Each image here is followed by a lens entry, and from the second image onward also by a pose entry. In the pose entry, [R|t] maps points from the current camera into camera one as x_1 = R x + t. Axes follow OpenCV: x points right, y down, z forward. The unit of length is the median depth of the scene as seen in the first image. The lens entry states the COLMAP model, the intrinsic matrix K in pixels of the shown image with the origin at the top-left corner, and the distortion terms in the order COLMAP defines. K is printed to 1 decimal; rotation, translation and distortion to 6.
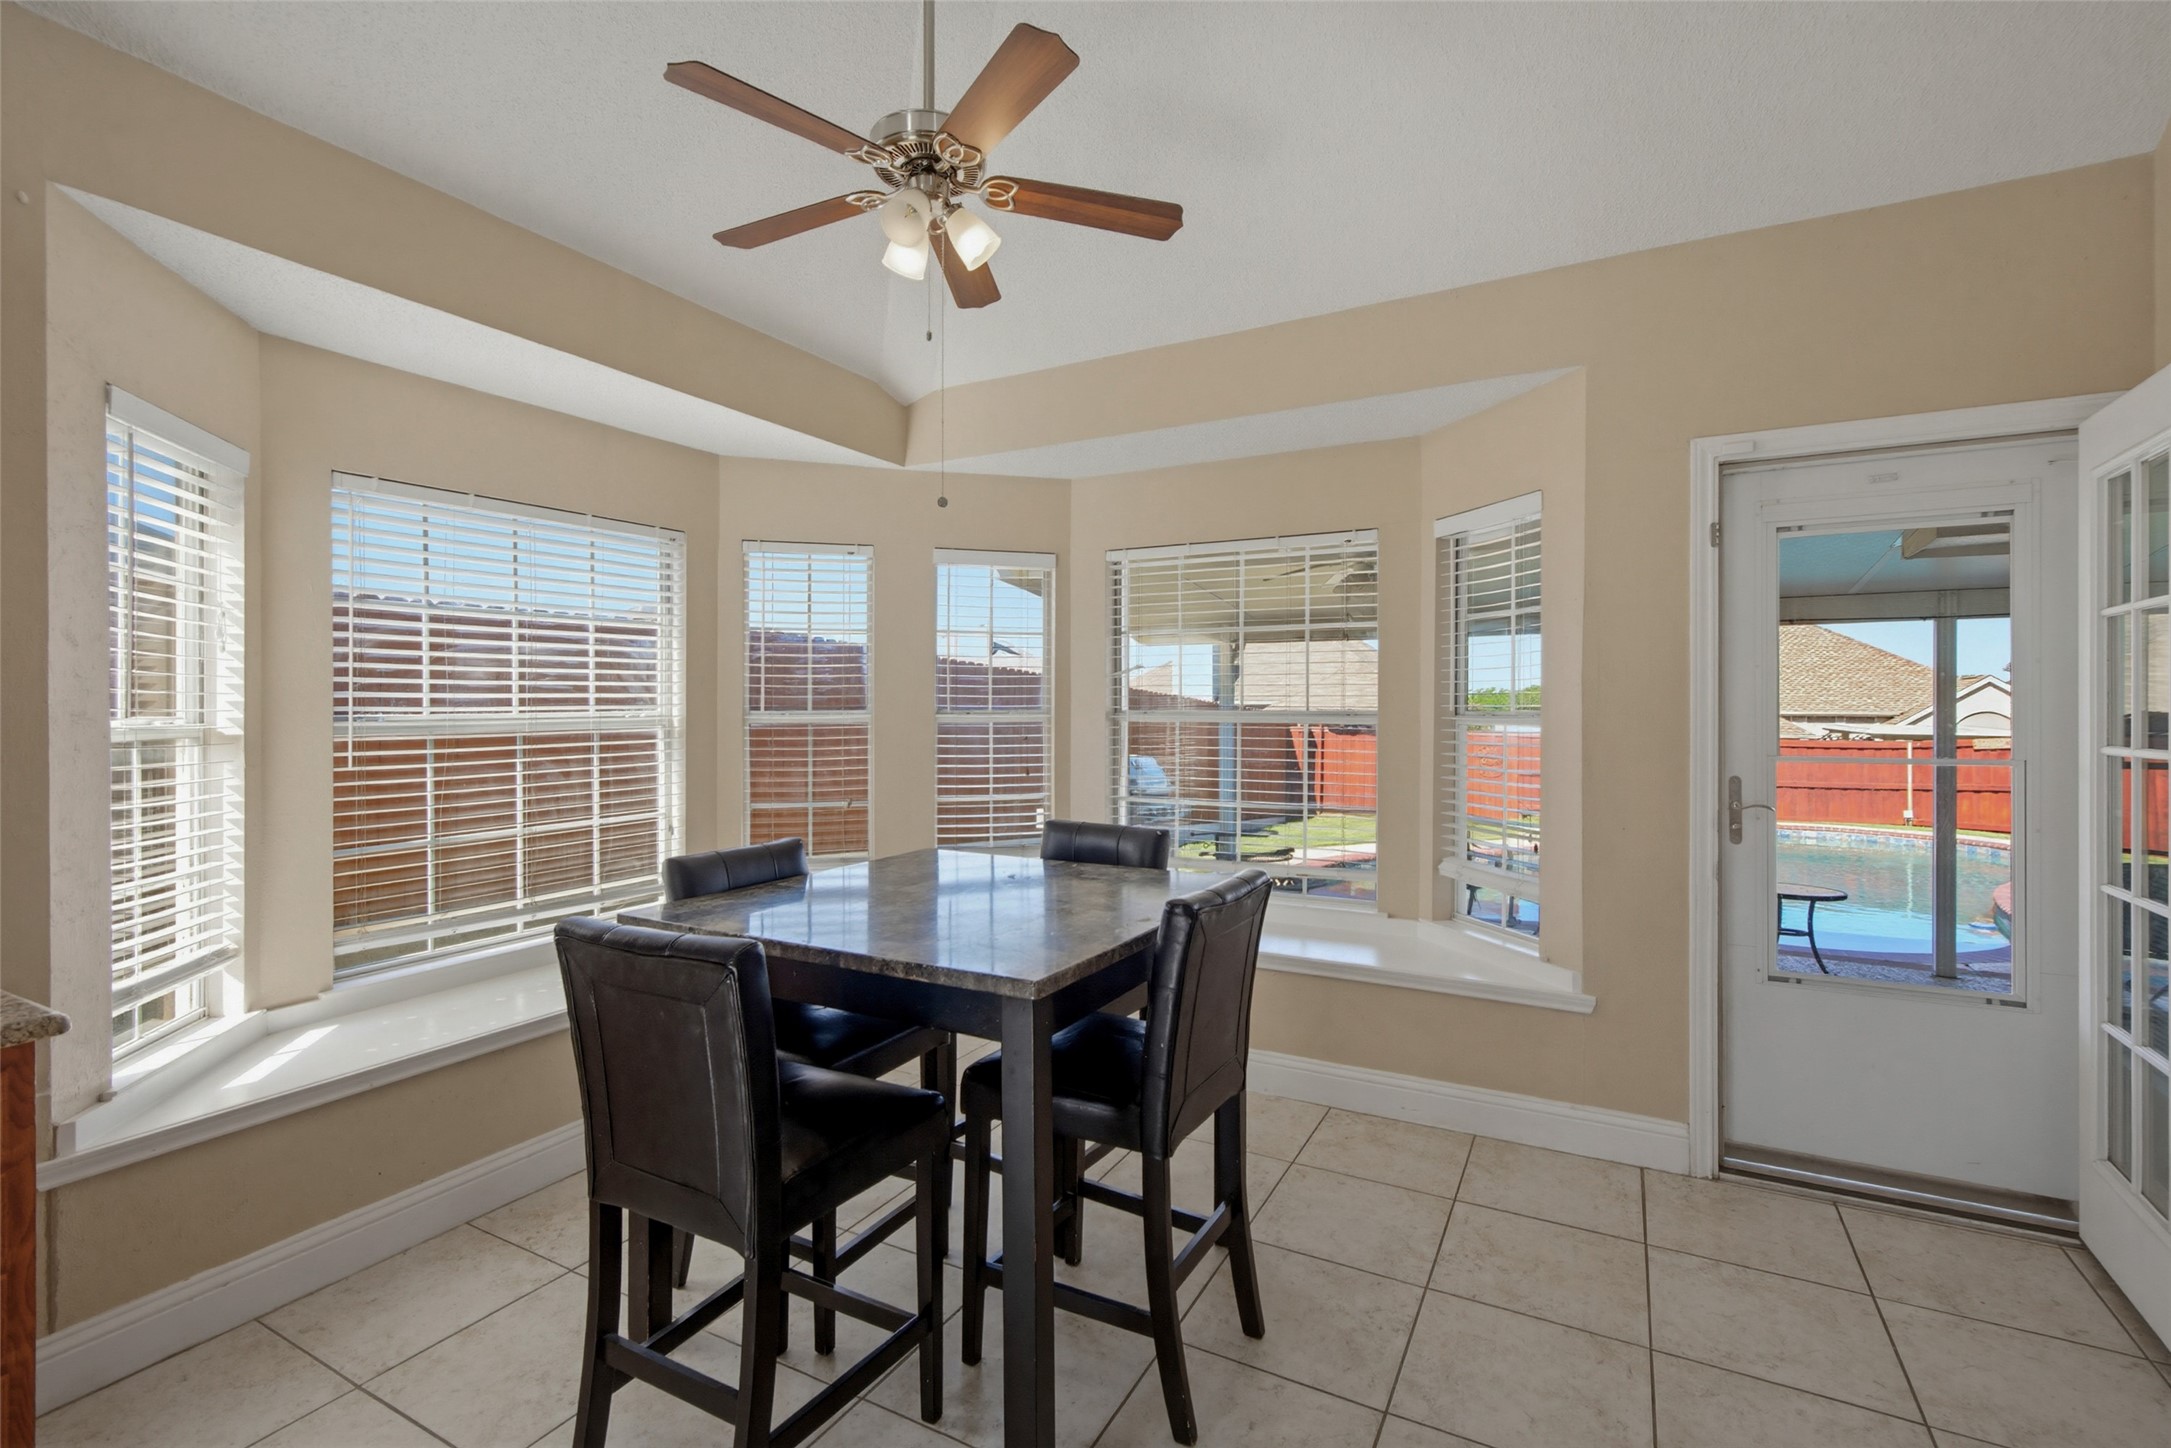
lens RADIAL K [[1006.8, 0, 1078.8], [0, 1006.8, 713.5], [0, 0, 1]] dist [0.005045, -0.000858]
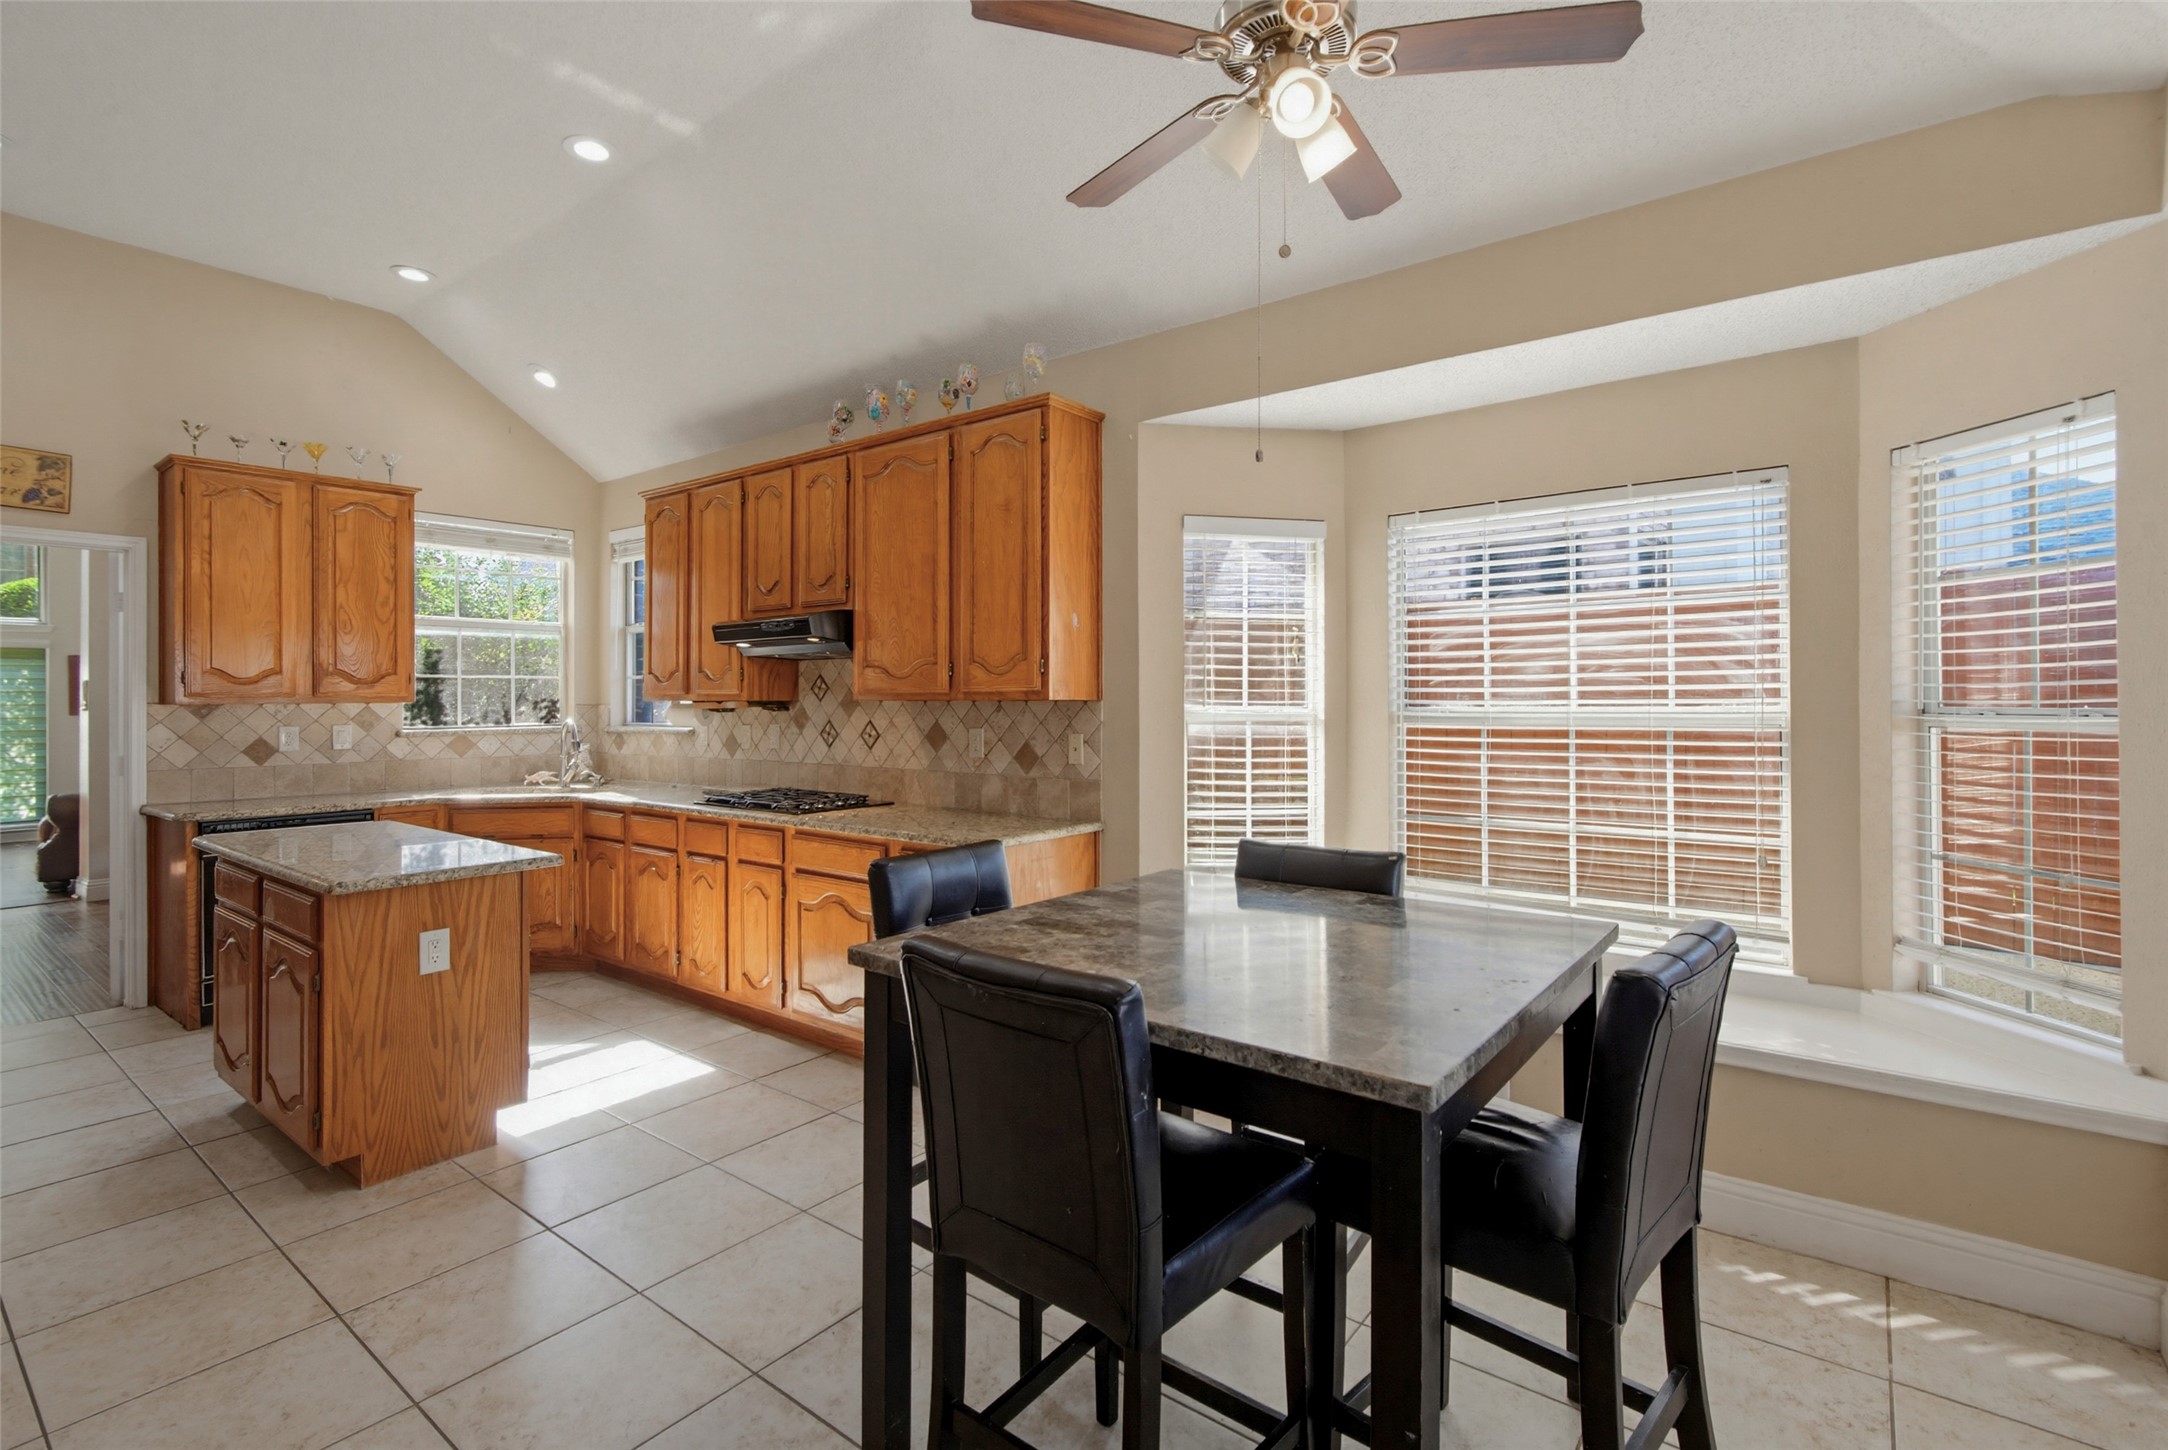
lens RADIAL K [[1005.4, 0, 1115.0], [0, 1005.4, 690.7], [0, 0, 1]] dist [0.005045, -0.000858]
pose [[-0.190760, -0.004304, -0.981627, 0.493700], [-0.004395, 0.999984, -0.003530, -0.010628], [0.981627, 0.003641, -0.190776, 0.752795]]
